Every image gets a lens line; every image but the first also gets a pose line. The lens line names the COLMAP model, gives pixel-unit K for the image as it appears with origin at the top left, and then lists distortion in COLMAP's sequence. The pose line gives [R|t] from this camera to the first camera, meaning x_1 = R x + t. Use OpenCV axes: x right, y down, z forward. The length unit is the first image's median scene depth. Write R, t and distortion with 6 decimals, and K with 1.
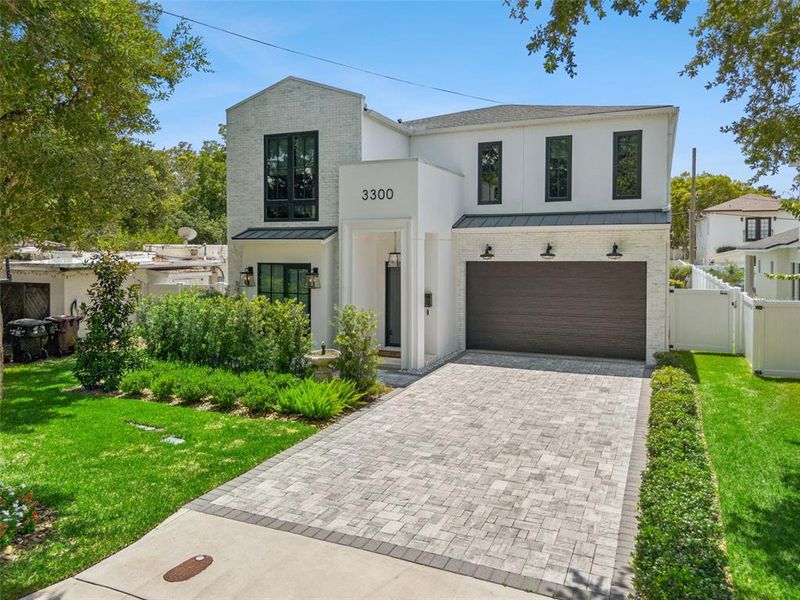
lens RADIAL K [[574.3, 0, 402.7], [0, 574.3, 260.3], [0, 0, 1]] dist [0.057807, -0.065419]
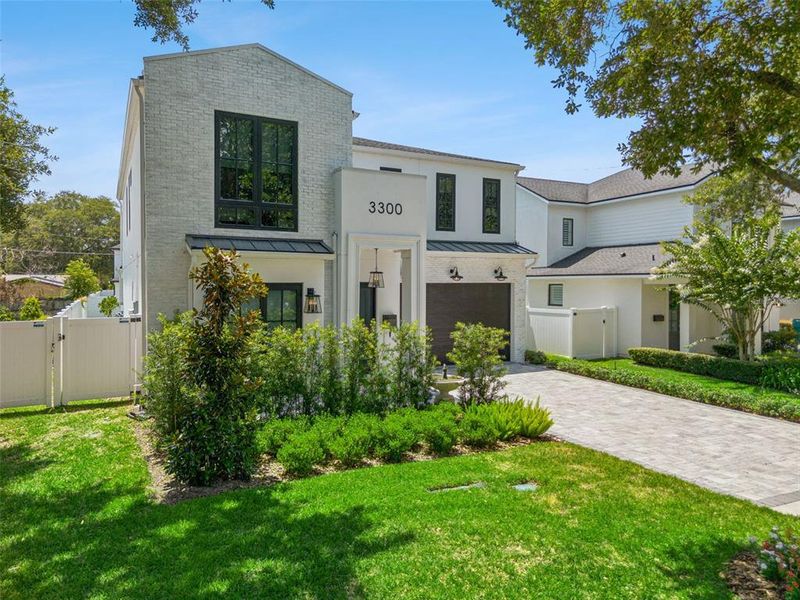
lens RADIAL K [[557.7, 0, 400.0], [0, 557.7, 300.0], [0, 0, 1]] dist [0.005552, 0.000907]
pose [[0.650464, -0.016366, 0.759361, -0.674531], [0.006761, 0.999853, 0.015758, 0.018064], [-0.759507, -0.005116, 0.650479, 0.376184]]
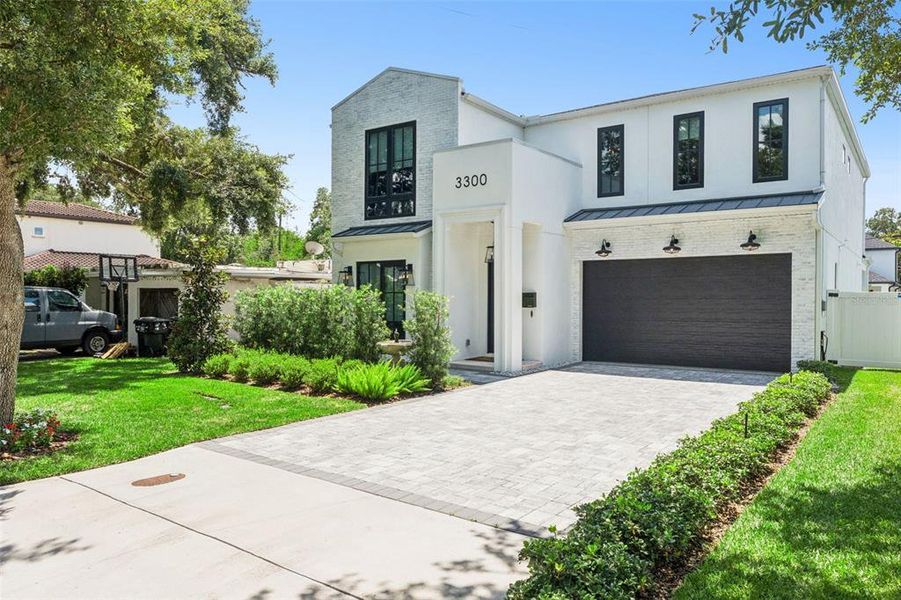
lens RADIAL K [[624.9, 0, 450.5], [0, 624.9, 300.0], [0, 0, 1]] dist [-0.010649, -0.001817]
pose [[0.976071, 0.004067, -0.217415, 0.135303], [-0.006716, 0.999912, -0.011450, 0.082798], [0.217349, 0.012636, 0.976012, 0.016270]]
